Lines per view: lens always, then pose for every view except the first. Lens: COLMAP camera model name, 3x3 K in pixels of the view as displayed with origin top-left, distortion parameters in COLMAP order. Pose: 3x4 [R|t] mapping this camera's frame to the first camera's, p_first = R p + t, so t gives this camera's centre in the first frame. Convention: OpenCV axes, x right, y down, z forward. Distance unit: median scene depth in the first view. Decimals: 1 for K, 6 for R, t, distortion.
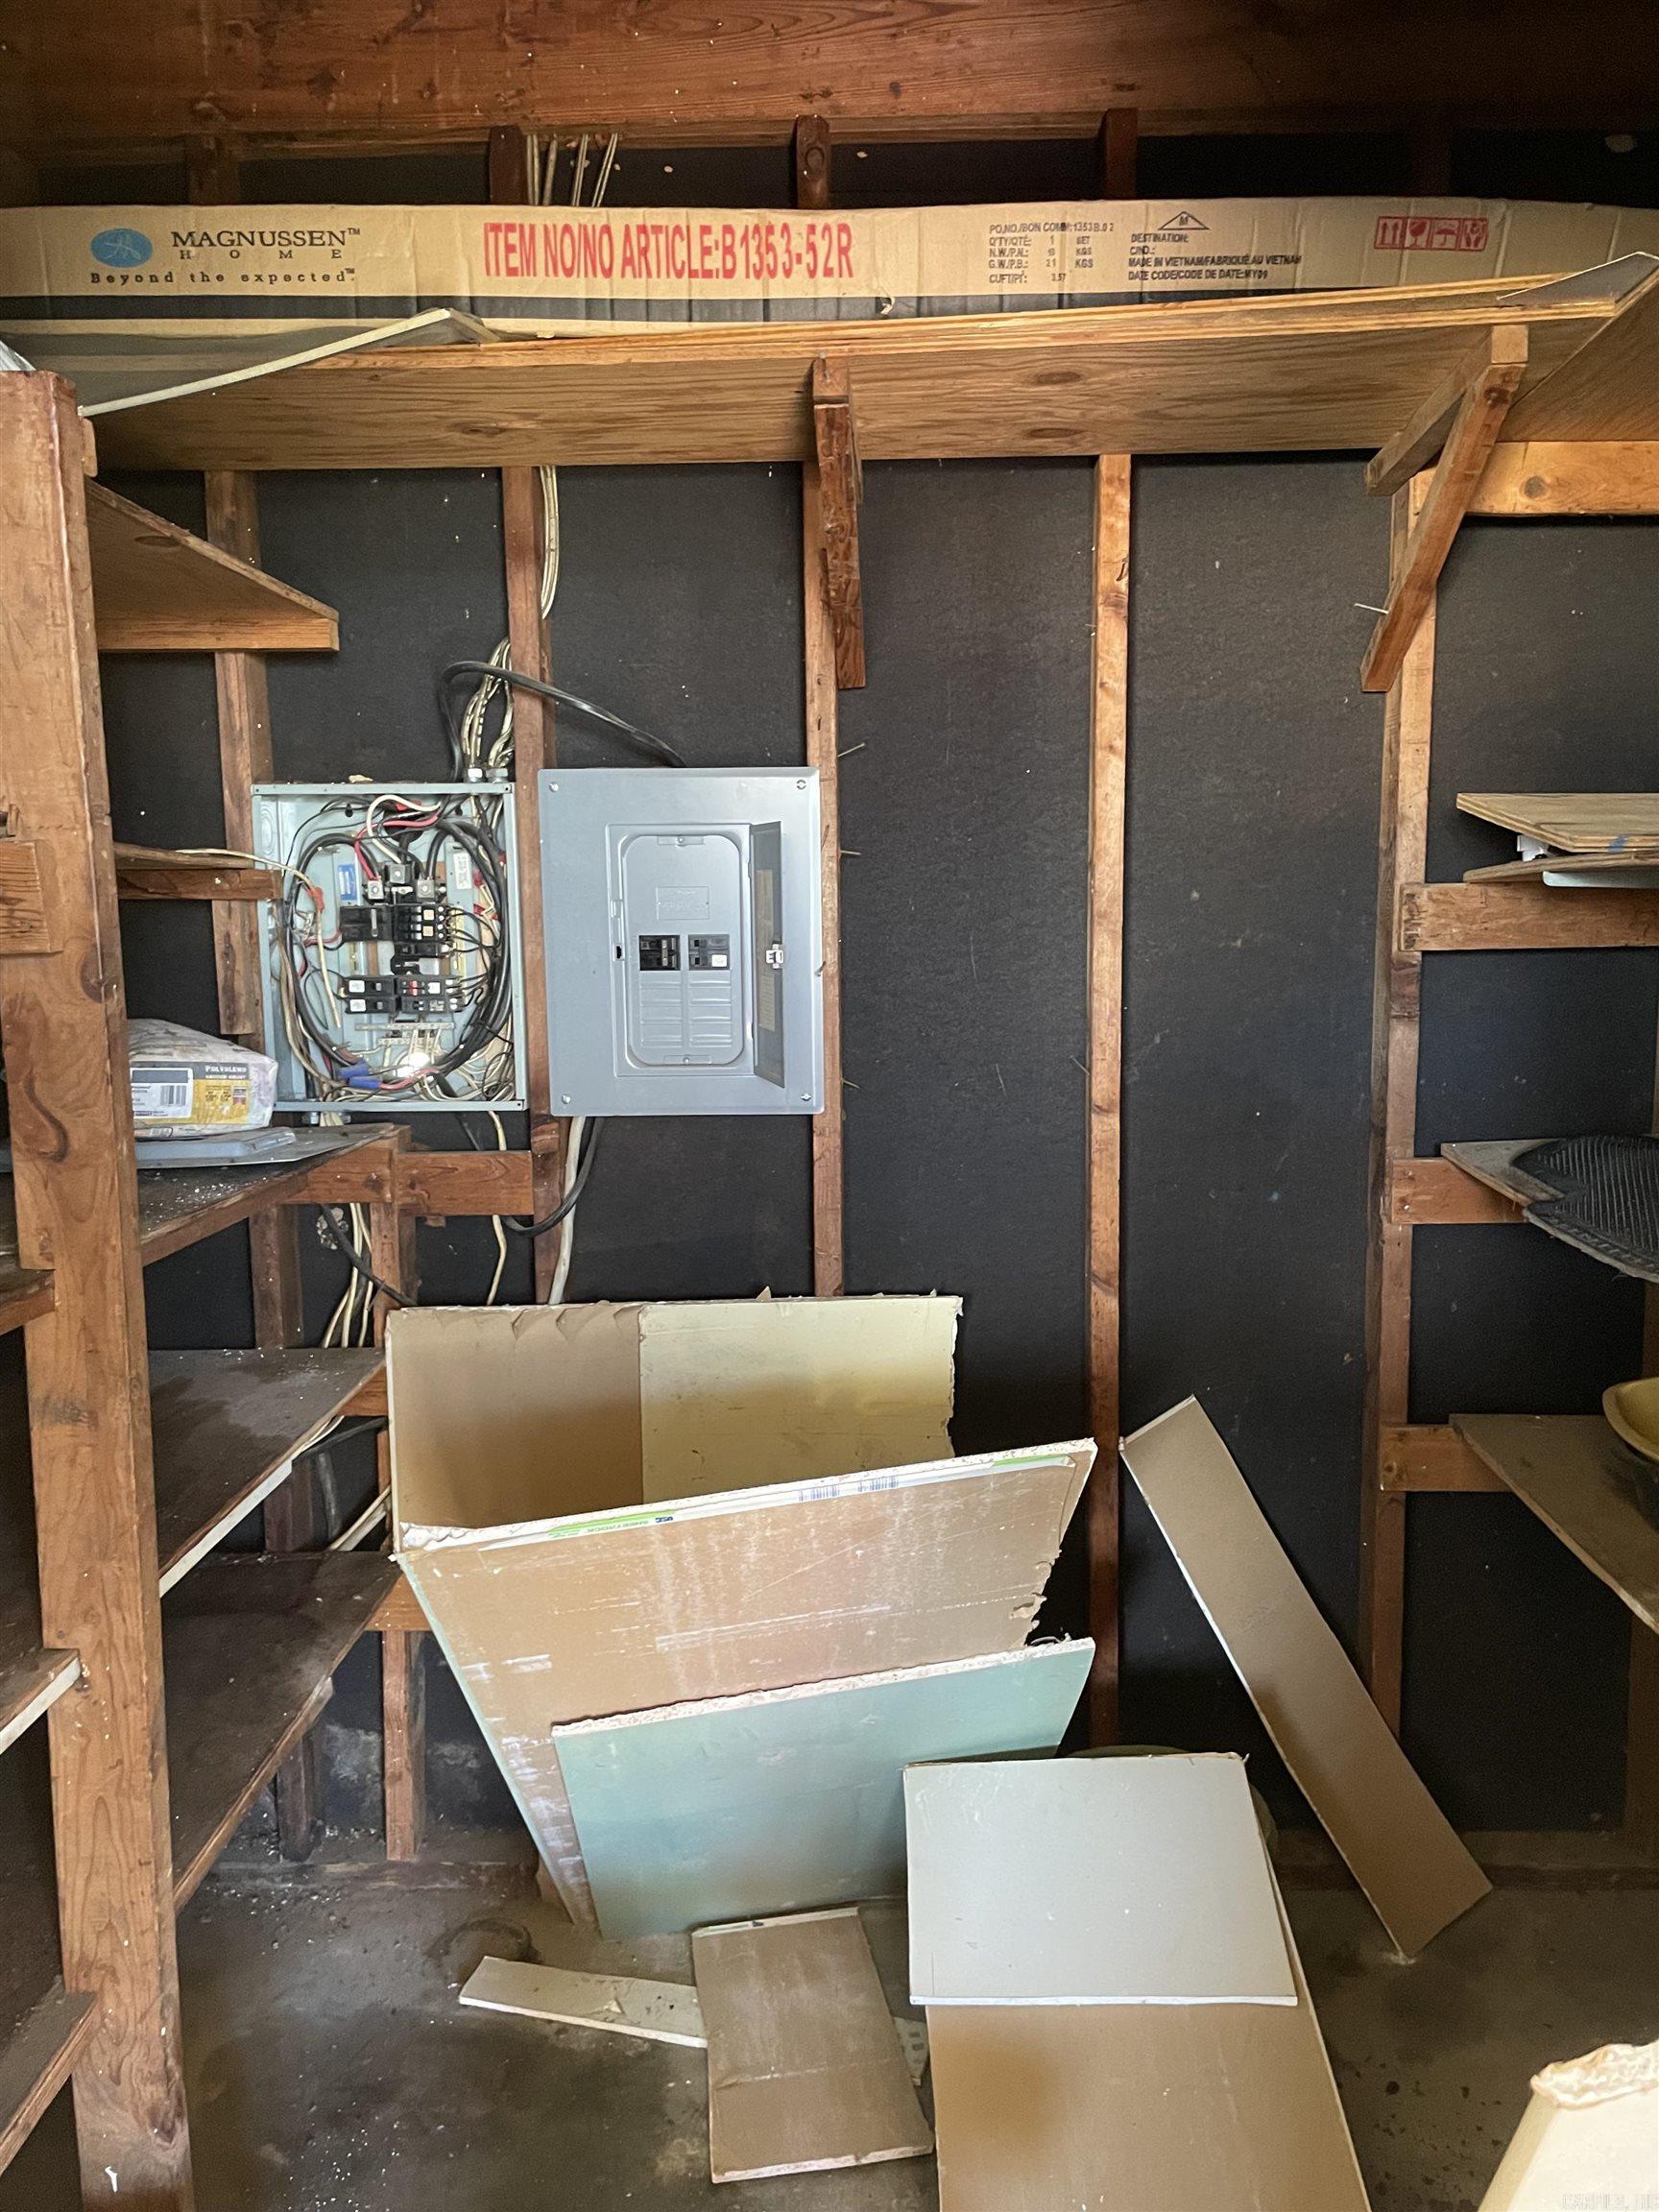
lens RADIAL K [[1735.5, 0, 839.1], [0, 1735.5, 1113.2], [0, 0, 1]] dist [0.100877, -0.138248]
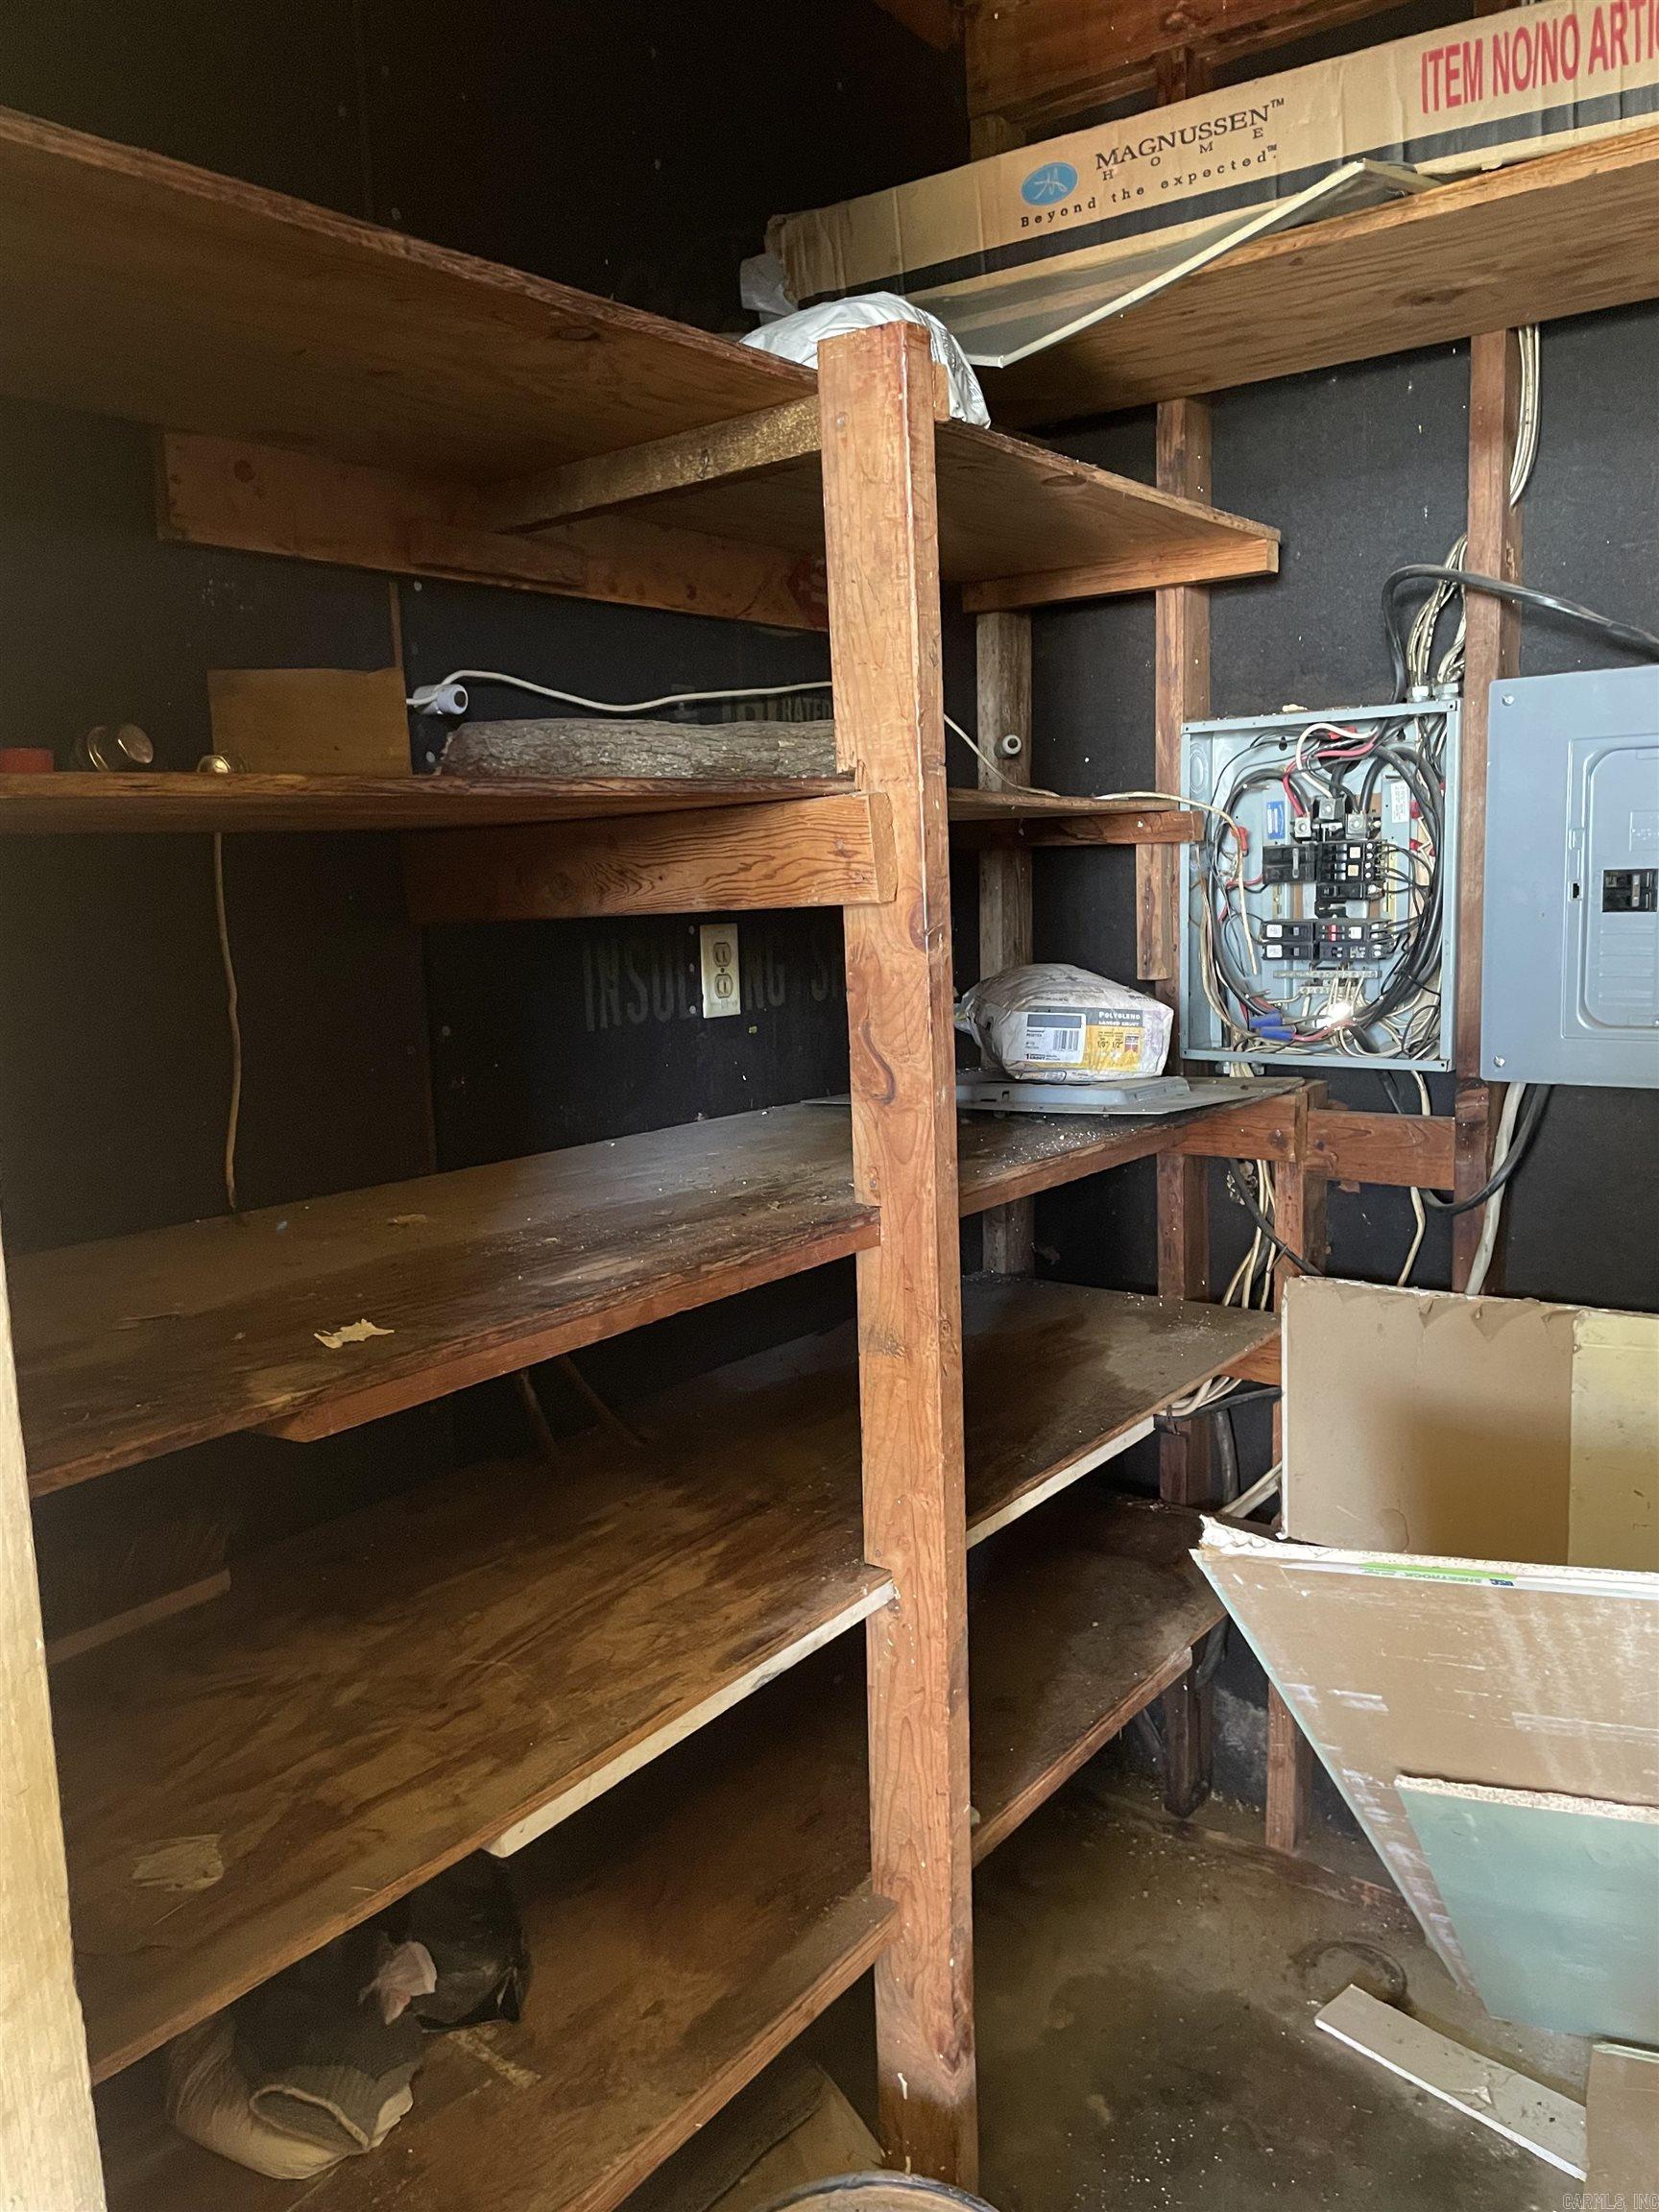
lens RADIAL K [[1693.4, 0, 827.1], [0, 1693.4, 1100.4], [0, 0, 1]] dist [0.094876, -0.129848]
pose [[0.807510, 0.065975, -0.586153, 0.086351], [-0.047429, 0.997770, 0.046965, -0.015134], [0.587944, -0.010124, 0.808838, 0.130042]]
